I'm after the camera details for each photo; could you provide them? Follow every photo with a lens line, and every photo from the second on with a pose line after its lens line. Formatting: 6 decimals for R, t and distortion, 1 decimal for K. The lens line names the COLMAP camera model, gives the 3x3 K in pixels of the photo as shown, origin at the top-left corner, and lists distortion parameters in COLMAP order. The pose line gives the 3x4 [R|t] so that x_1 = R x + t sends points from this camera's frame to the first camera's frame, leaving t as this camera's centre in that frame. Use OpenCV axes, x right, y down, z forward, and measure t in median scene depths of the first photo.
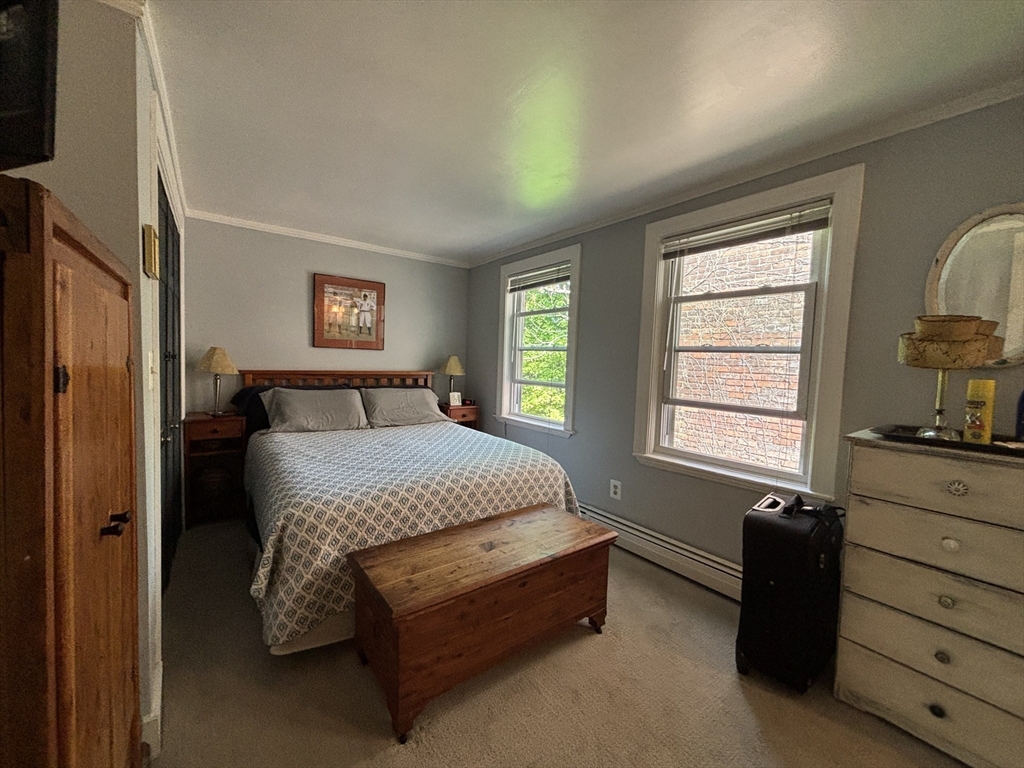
lens RADIAL K [[408.6, 0, 522.6], [0, 408.6, 384.2], [0, 0, 1]] dist [-0.001849, 0.000629]
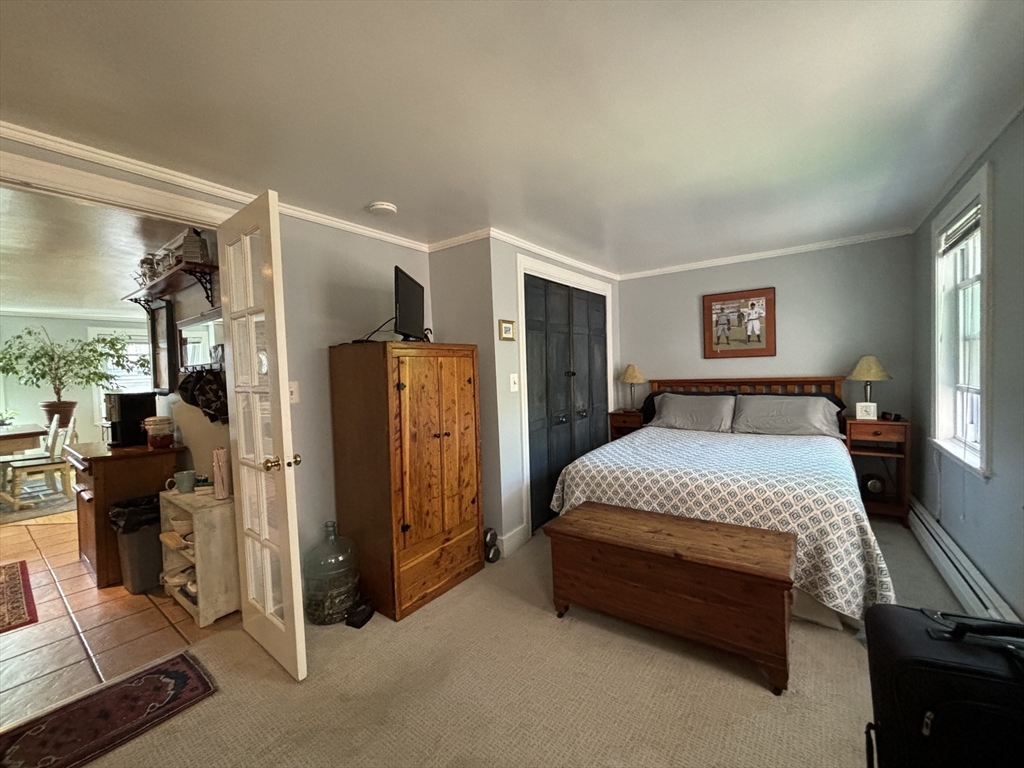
lens RADIAL K [[408.6, 0, 509.1], [0, 408.6, 389.2], [0, 0, 1]] dist [-0.001849, 0.000629]
pose [[0.272066, 0.001122, -0.962278, 0.452482], [-0.009088, 0.999958, -0.001404, 0.002380], [0.962236, 0.009127, 0.272064, 0.147005]]
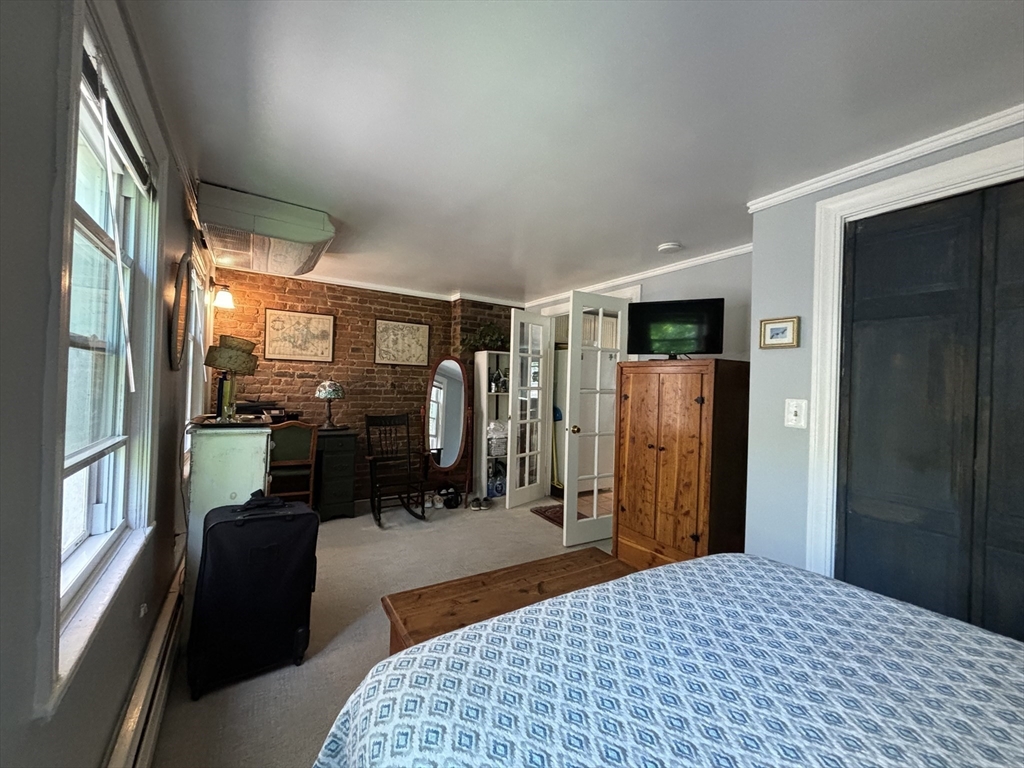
lens RADIAL K [[408.6, 0, 505.8], [0, 408.6, 384.4], [0, 0, 1]] dist [-0.001849, 0.000629]
pose [[-0.989221, -0.068886, 0.129219, -0.047747], [-0.061469, 0.996271, 0.060539, -0.058291], [-0.132907, 0.051943, -0.989766, 0.954275]]
